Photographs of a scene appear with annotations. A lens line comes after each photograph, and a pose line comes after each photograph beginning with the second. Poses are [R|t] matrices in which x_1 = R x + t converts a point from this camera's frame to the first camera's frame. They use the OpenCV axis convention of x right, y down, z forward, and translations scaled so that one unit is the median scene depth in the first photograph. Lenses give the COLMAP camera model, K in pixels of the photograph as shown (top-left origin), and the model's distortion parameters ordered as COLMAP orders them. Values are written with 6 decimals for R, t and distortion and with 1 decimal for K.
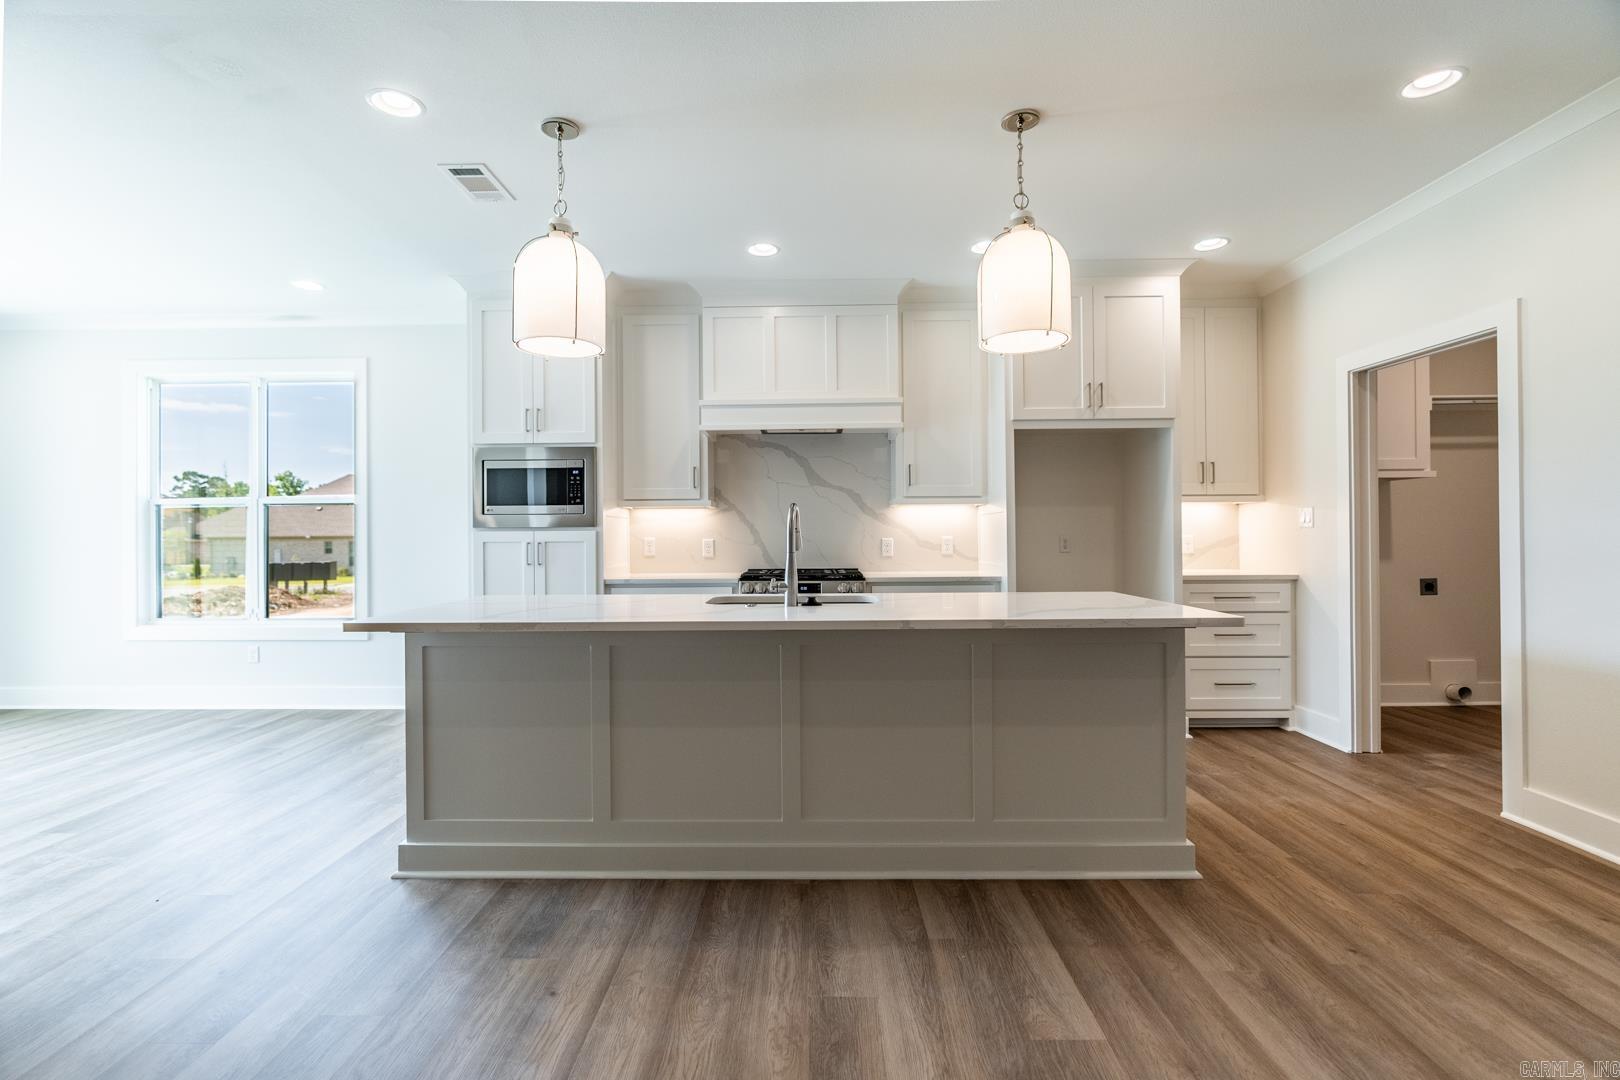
lens RADIAL K [[744.5, 0, 796.6], [0, 744.5, 543.5], [0, 0, 1]] dist [-0.010745, 0.000009]
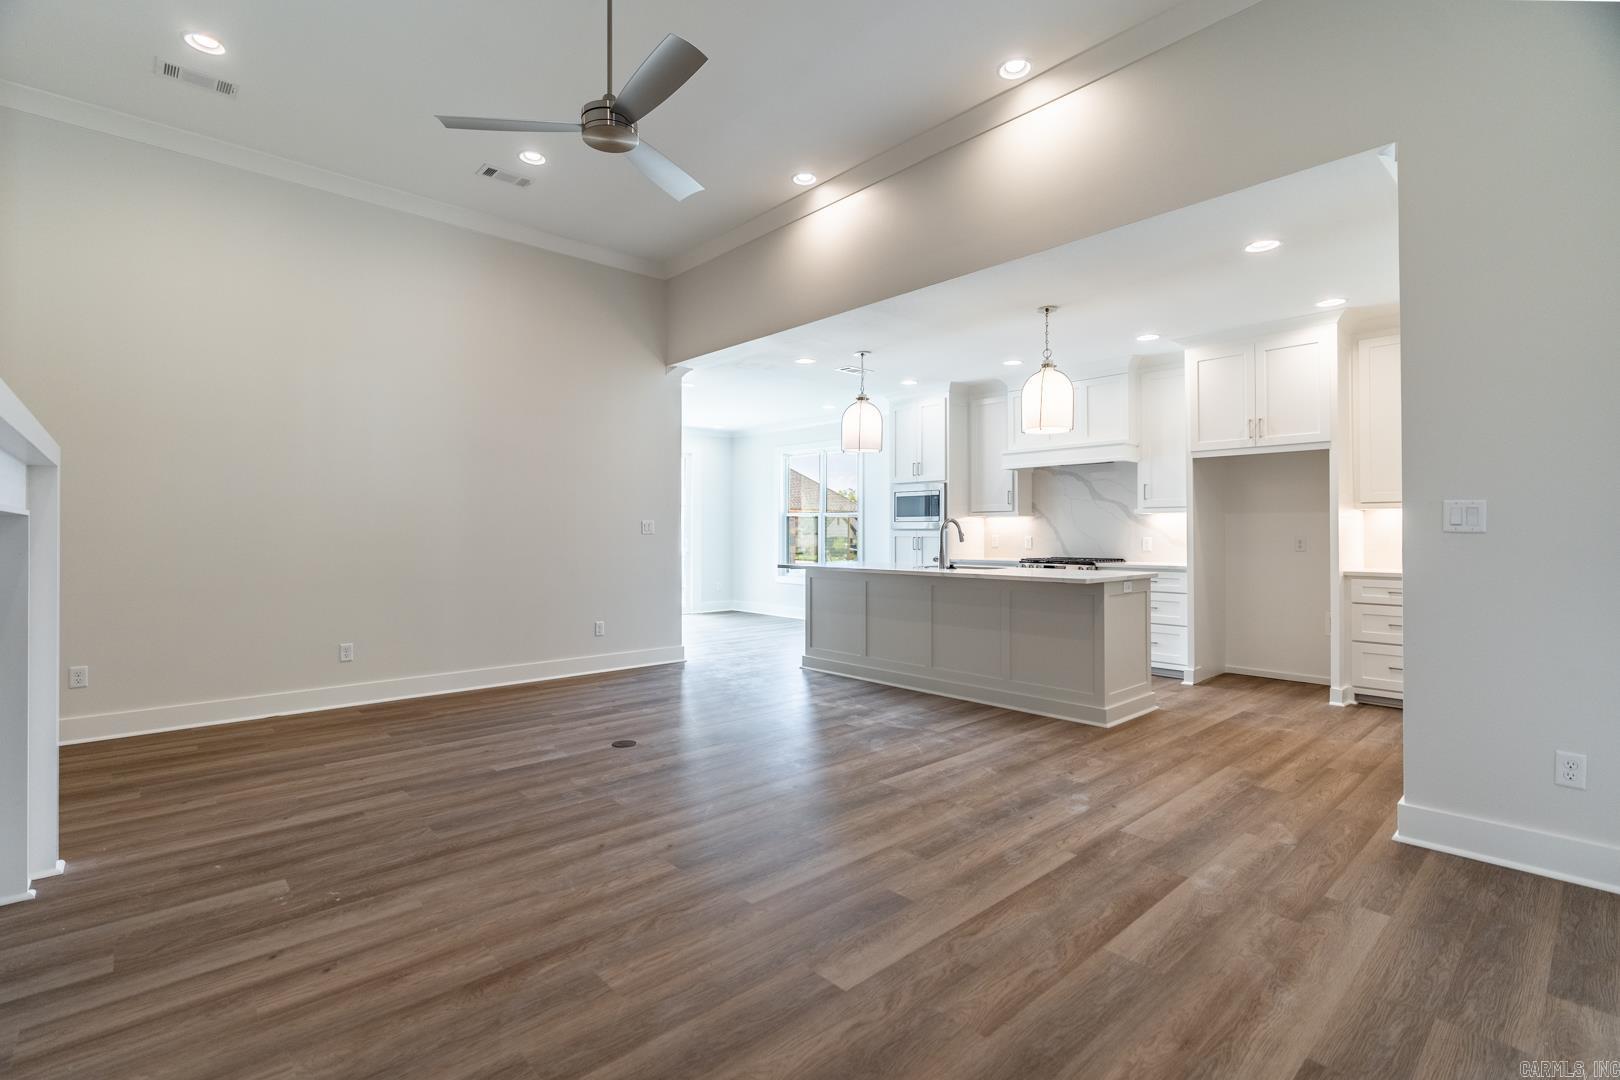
lens RADIAL K [[744.5, 0, 810.9], [0, 744.5, 533.6], [0, 0, 1]] dist [-0.010745, 0.000009]
pose [[0.697047, 0.008153, -0.716979, 0.758931], [-0.017791, 0.999824, -0.005927, 0.005125], [0.716805, 0.016887, 0.697070, -0.438342]]
